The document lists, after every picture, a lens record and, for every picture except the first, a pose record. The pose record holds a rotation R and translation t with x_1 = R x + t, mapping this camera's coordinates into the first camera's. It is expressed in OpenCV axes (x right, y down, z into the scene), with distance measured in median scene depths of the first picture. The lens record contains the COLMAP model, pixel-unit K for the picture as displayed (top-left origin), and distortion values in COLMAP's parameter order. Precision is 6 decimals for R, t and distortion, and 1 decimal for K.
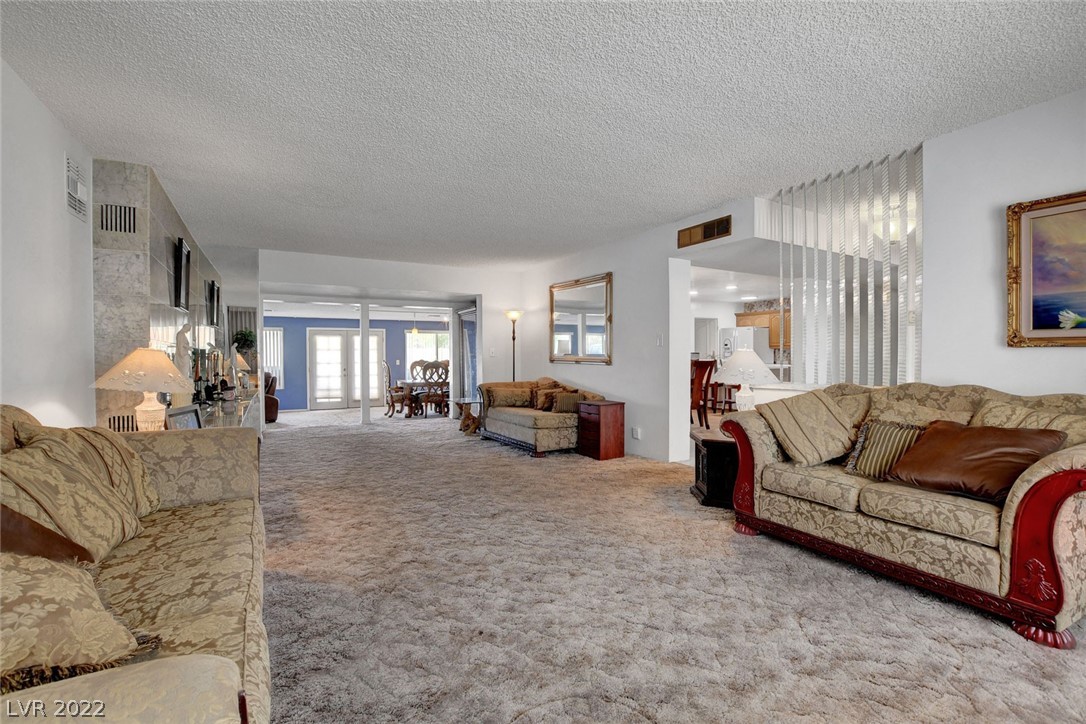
lens RADIAL K [[484.3, 0, 543.0], [0, 484.3, 362.0], [0, 0, 1]] dist [-0.031190, 0.000011]
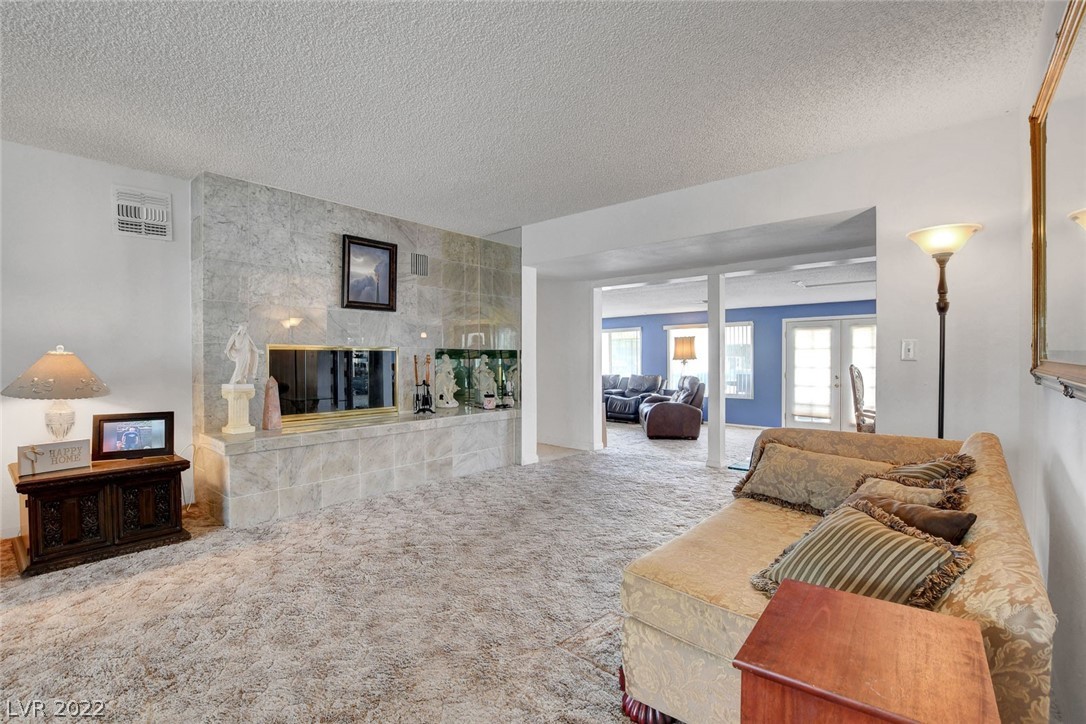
lens RADIAL K [[493.4, 0, 536.9], [0, 493.4, 364.6], [0, 0, 1]] dist [0.000819, 0.000133]
pose [[0.327085, 0.010460, -0.944937, 0.148813], [-0.006086, 0.999941, 0.008963, -0.008110], [0.944975, 0.002819, 0.327129, 0.514379]]
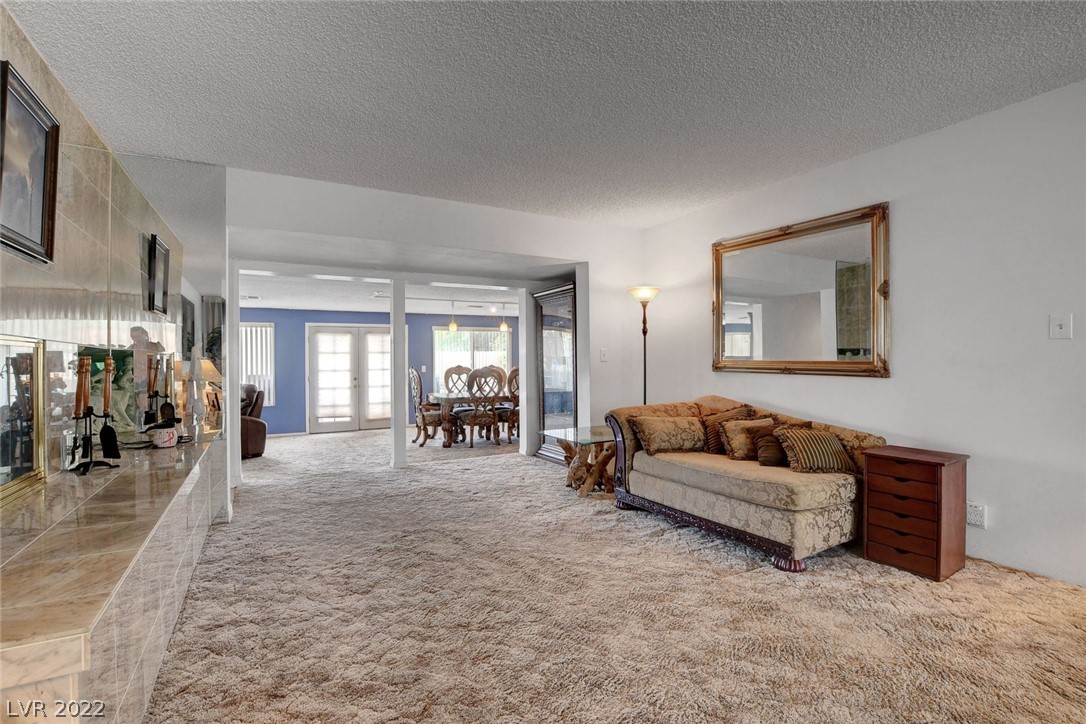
lens RADIAL K [[498.0, 0, 539.5], [0, 498.0, 359.1], [0, 0, 1]] dist [-0.024862, 0.000291]
pose [[0.999947, -0.004195, -0.009359, -0.158033], [0.004062, 0.999891, -0.014187, -0.004779], [0.009417, 0.014148, 0.999856, 0.306915]]
